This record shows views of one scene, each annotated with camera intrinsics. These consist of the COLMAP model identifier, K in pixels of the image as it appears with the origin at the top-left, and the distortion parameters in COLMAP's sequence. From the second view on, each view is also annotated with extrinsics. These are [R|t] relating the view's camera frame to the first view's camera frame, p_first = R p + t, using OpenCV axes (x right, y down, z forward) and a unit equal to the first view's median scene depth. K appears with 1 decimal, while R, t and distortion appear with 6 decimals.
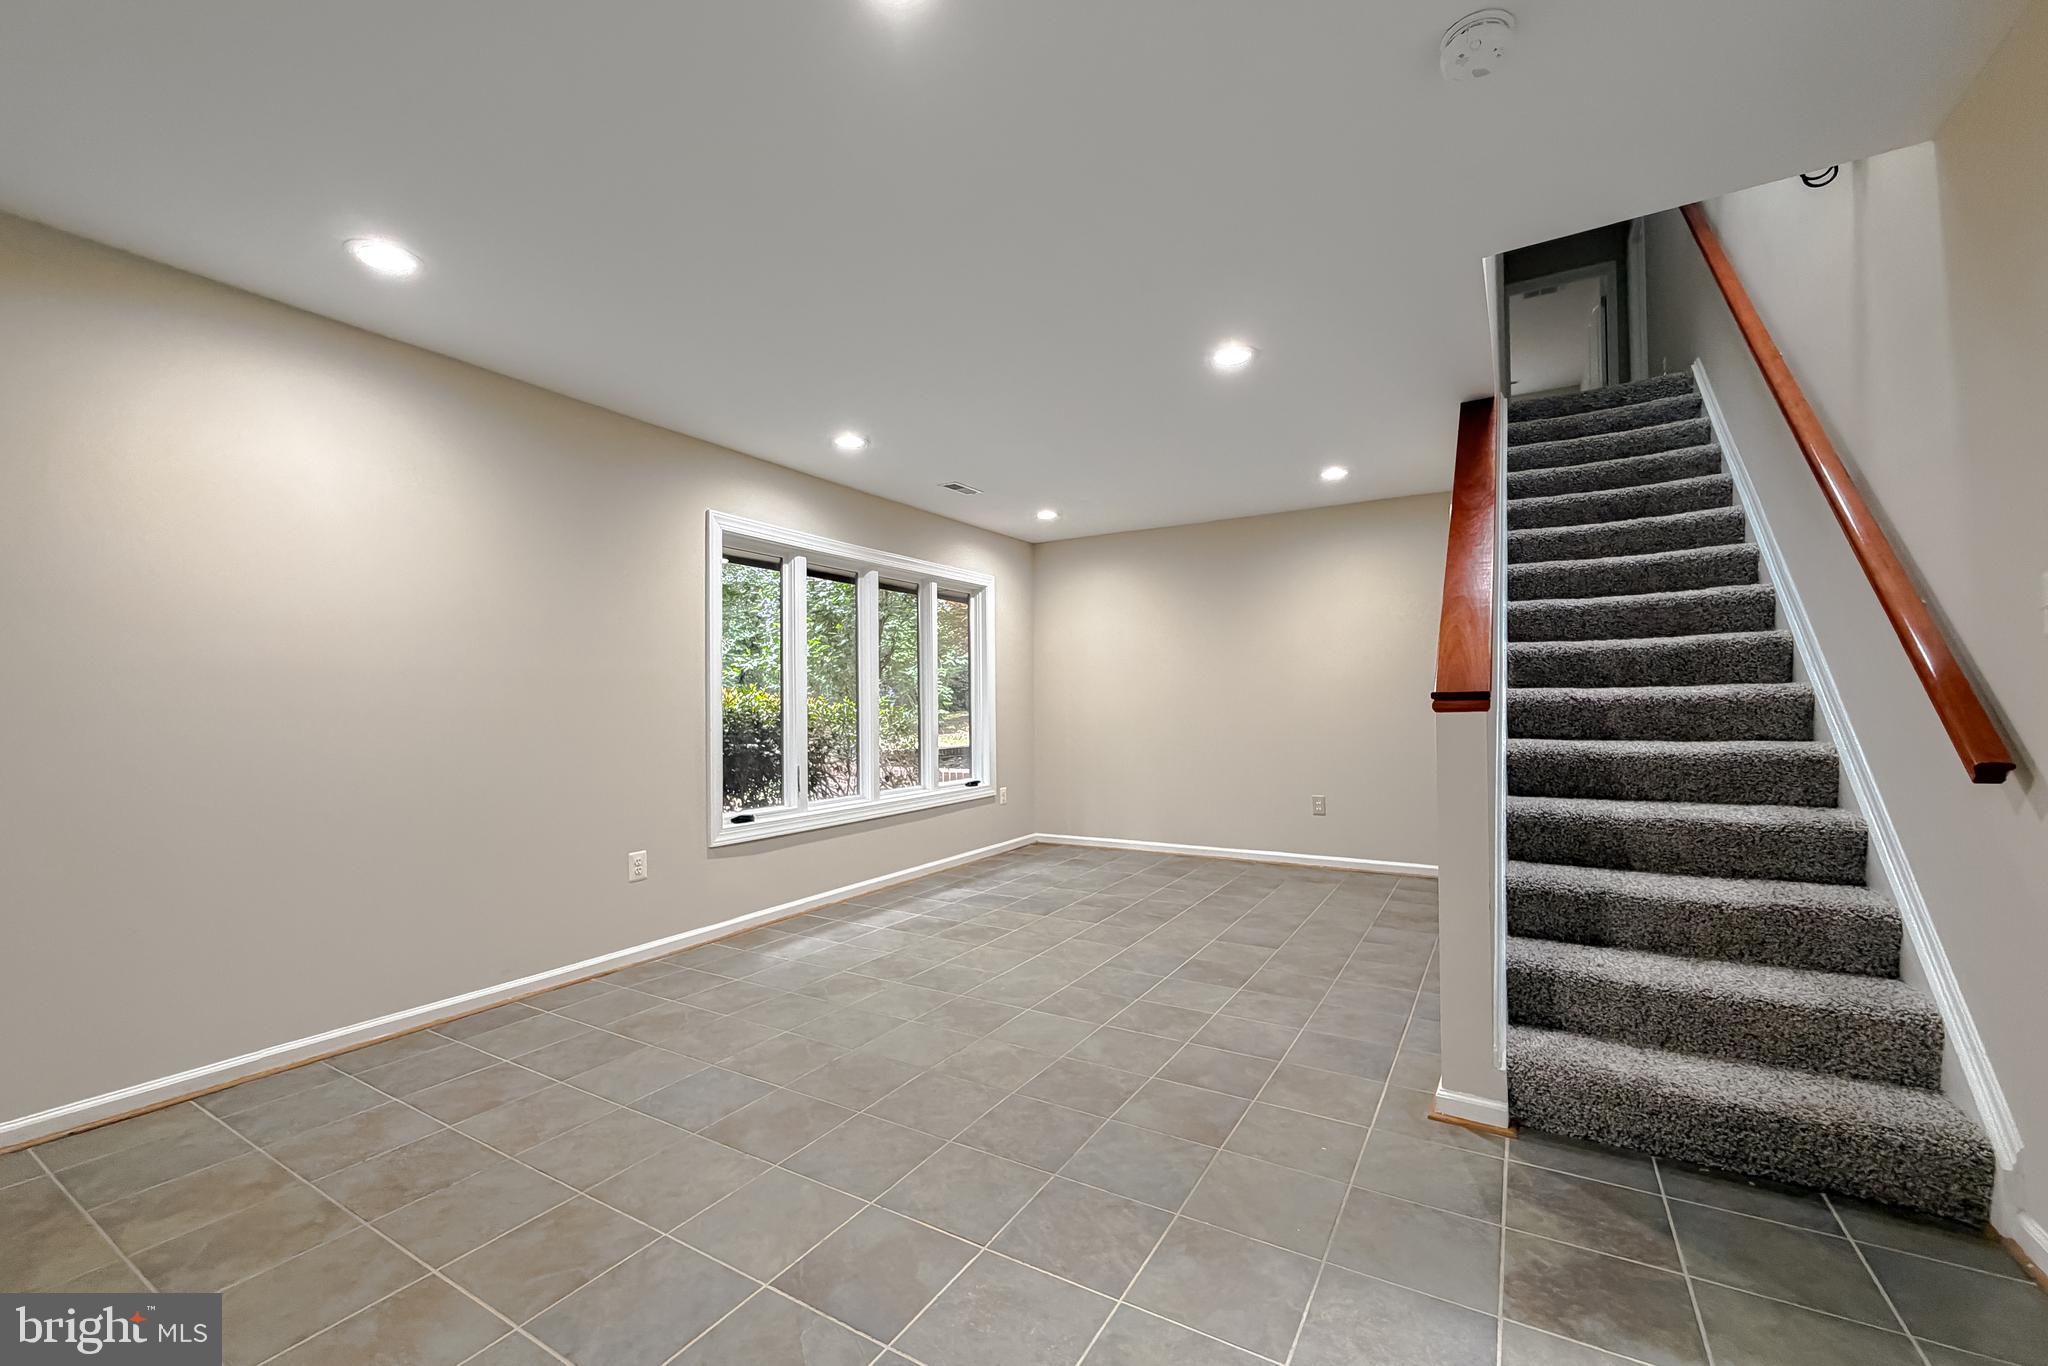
lens RADIAL K [[841.1, 0, 1024.0], [0, 841.1, 683.0], [0, 0, 1]] dist [-0.002788, -0.000249]
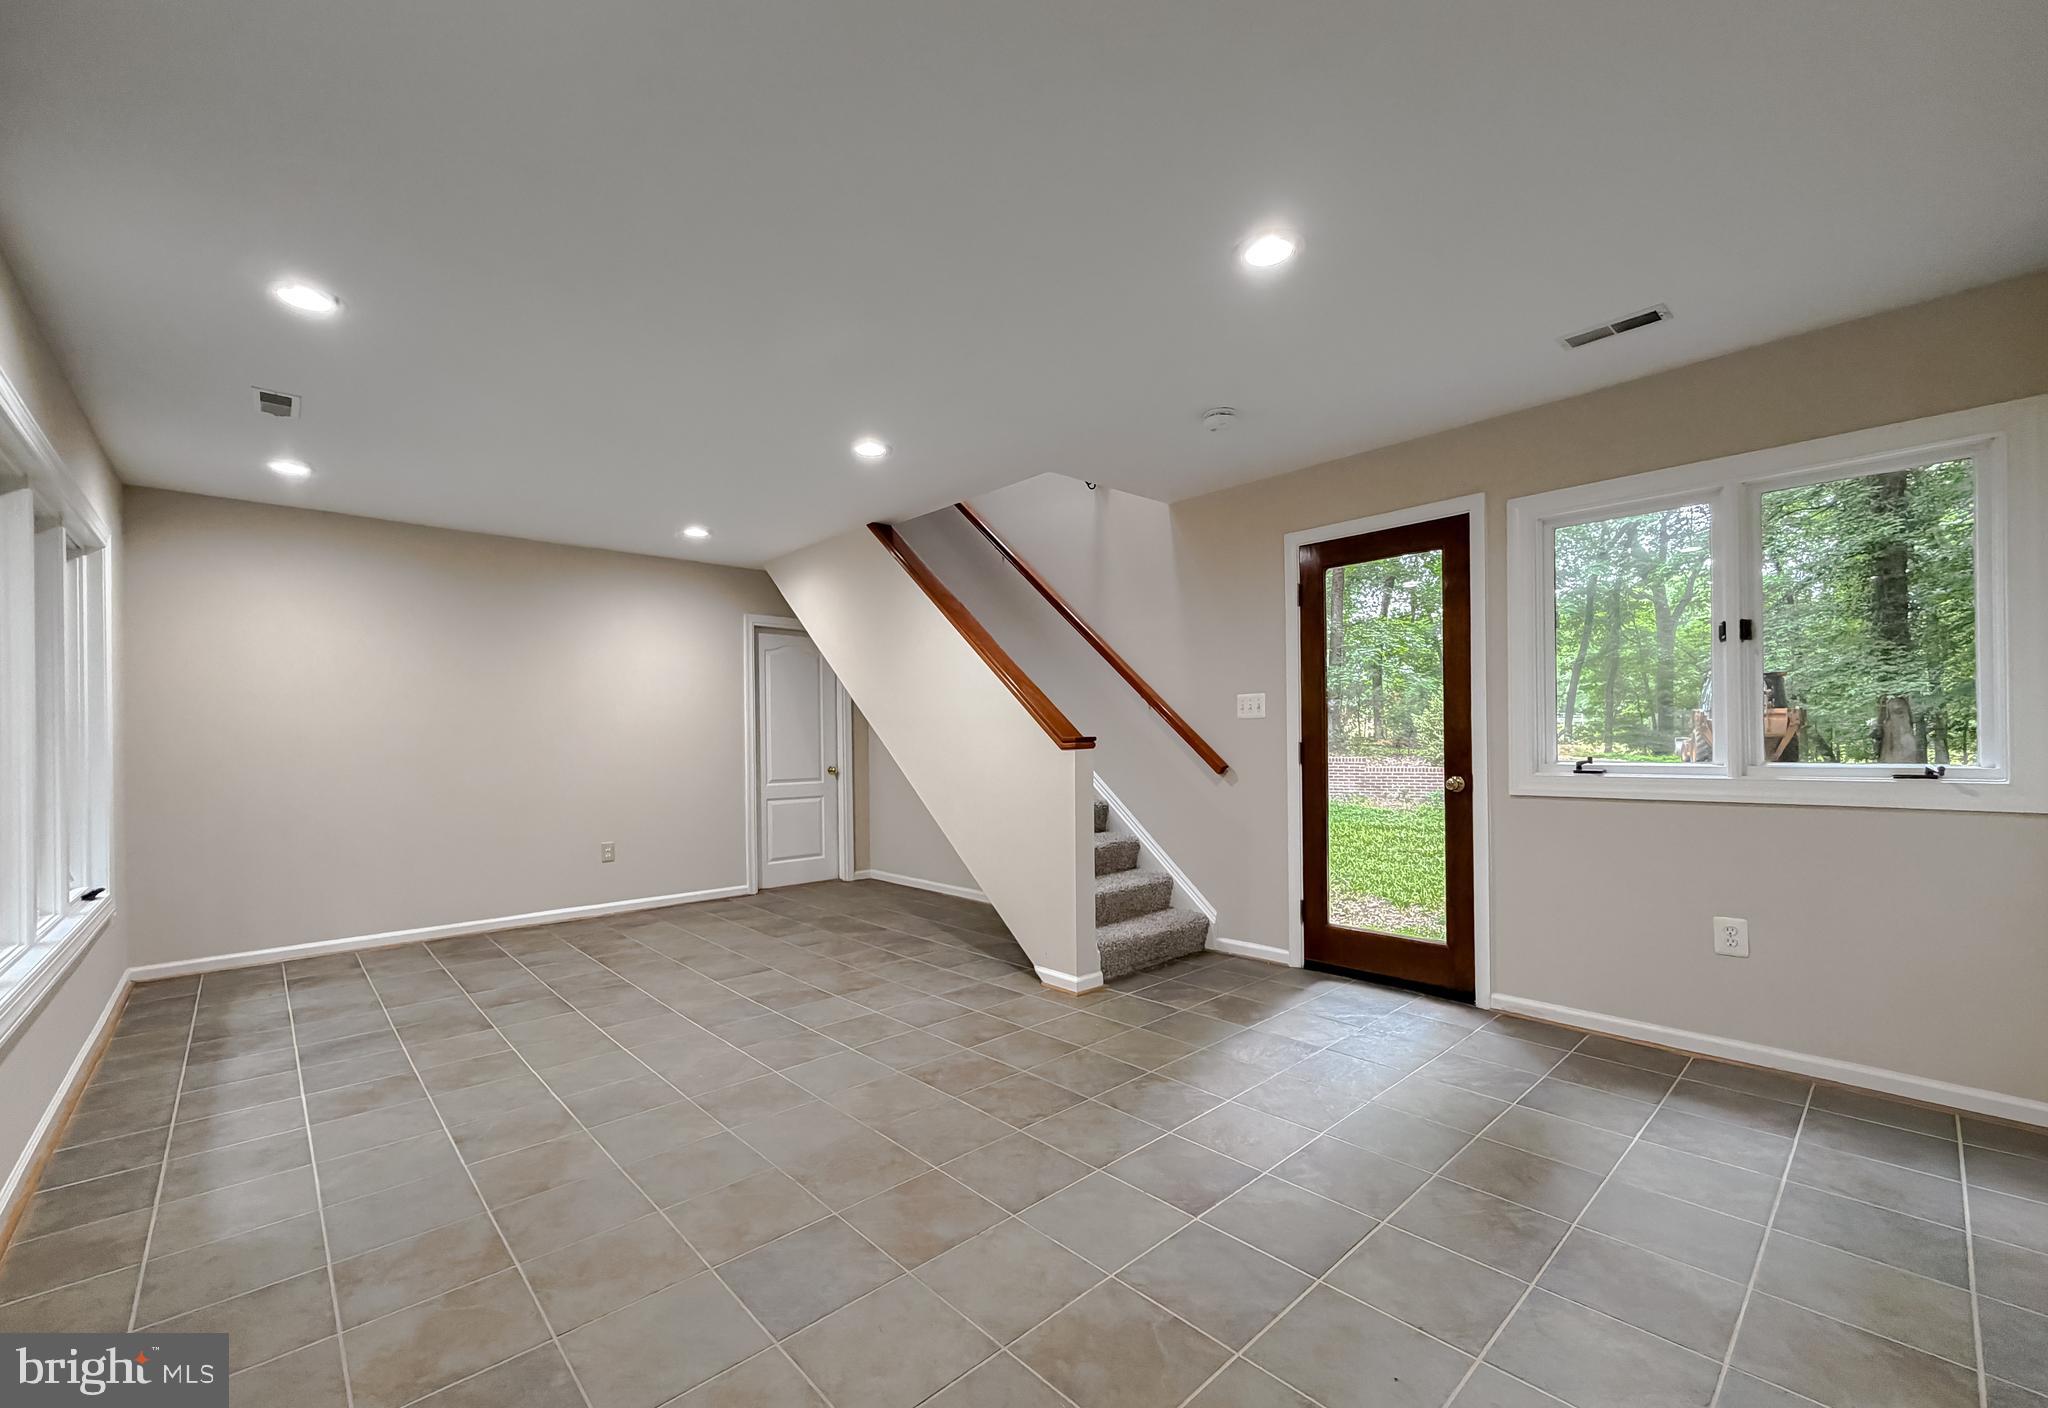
lens RADIAL K [[826.4, 0, 1019.7], [0, 826.4, 732.7], [0, 0, 1]] dist [0.000611, 0.000088]
pose [[0.282635, 0.013409, 0.959134, -0.770111], [-0.015180, 0.999840, -0.009505, 0.012552], [-0.959107, -0.011873, 0.282793, 0.456534]]
